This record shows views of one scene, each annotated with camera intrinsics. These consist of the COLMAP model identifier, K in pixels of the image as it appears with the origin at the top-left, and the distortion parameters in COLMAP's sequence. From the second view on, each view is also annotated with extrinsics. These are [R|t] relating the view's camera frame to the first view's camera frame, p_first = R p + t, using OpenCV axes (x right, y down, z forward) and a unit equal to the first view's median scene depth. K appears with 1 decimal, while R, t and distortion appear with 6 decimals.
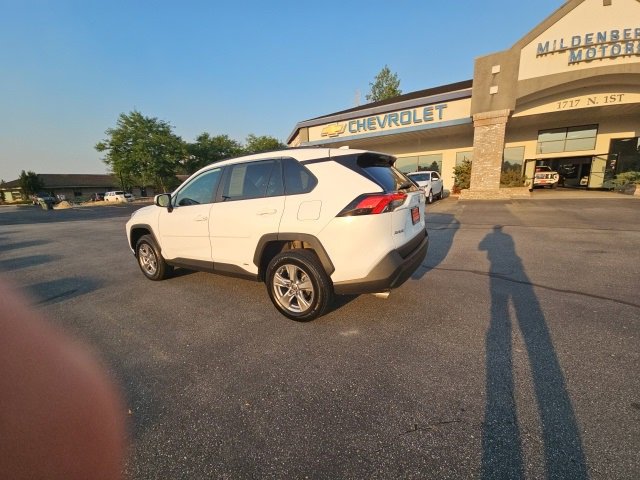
lens RADIAL K [[260.3, 0, 314.5], [0, 260.3, 241.5], [0, 0, 1]] dist [0.006706, -0.008309]
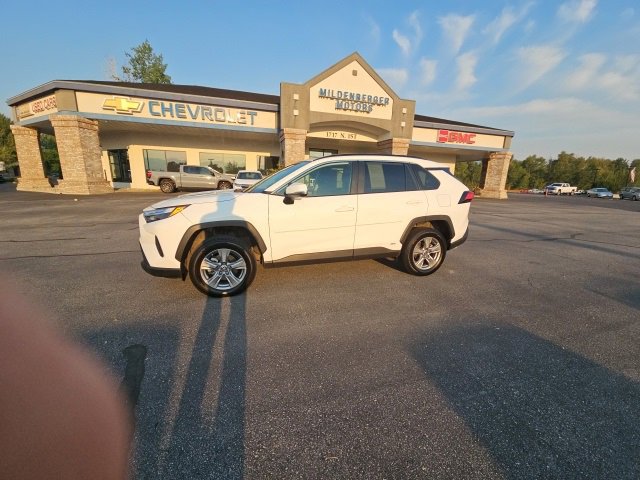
lens RADIAL K [[260.7, 0, 317.7], [0, 260.7, 242.8], [0, 0, 1]] dist [0.007152, -0.007602]
pose [[0.646346, -0.115414, 0.754265, -0.299743], [0.104315, 0.992579, 0.062491, -0.007130], [-0.755880, 0.038290, 0.653589, 0.092908]]
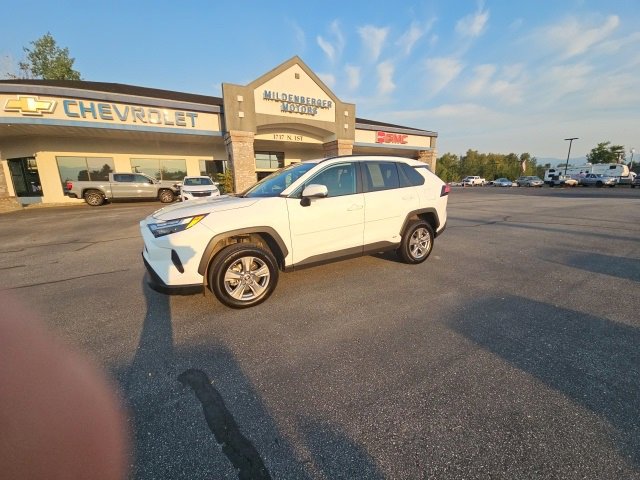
lens RADIAL K [[260.7, 0, 319.1], [0, 260.7, 241.4], [0, 0, 1]] dist [0.007152, -0.007602]
pose [[0.461368, -0.159024, 0.872841, -0.339128], [0.183100, 0.979693, 0.081708, -0.015243], [-0.868109, 0.122120, 0.481116, 0.142208]]
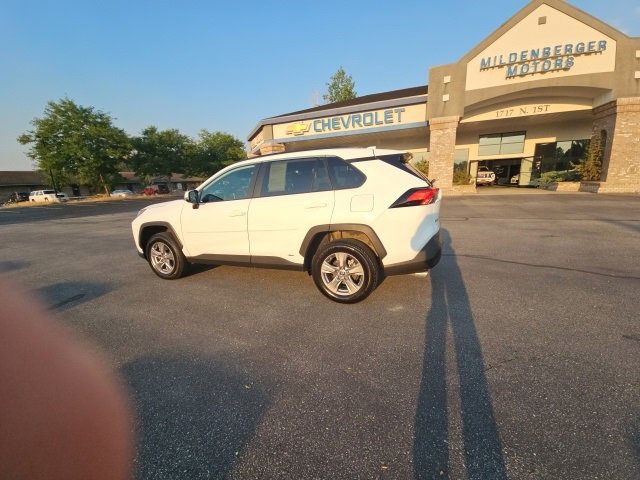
lens RADIAL K [[260.3, 0, 314.9], [0, 260.3, 242.1], [0, 0, 1]] dist [0.006706, -0.008309]
pose [[0.985973, -0.035534, 0.163081, -0.070004], [0.034118, 0.999352, 0.011478, 0.005058], [-0.163383, -0.005753, 0.986546, -0.014570]]
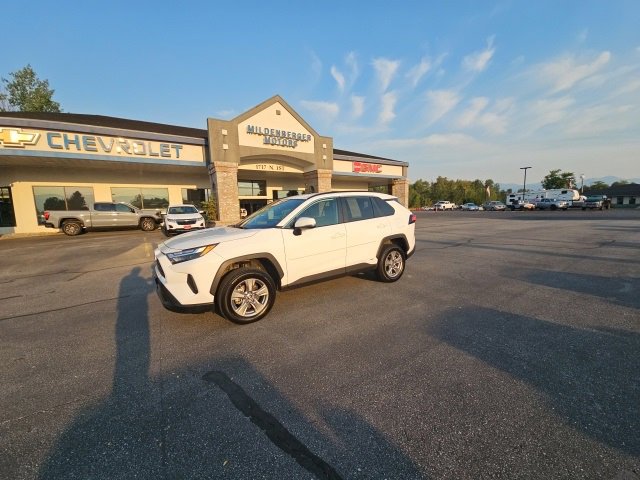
lens RADIAL K [[260.3, 0, 318.8], [0, 260.3, 242.0], [0, 0, 1]] dist [0.006706, -0.008309]
pose [[0.393602, -0.087068, 0.915148, -0.382245], [0.202282, 0.979308, 0.006171, -0.019109], [-0.896749, 0.182689, 0.403070, 0.129635]]
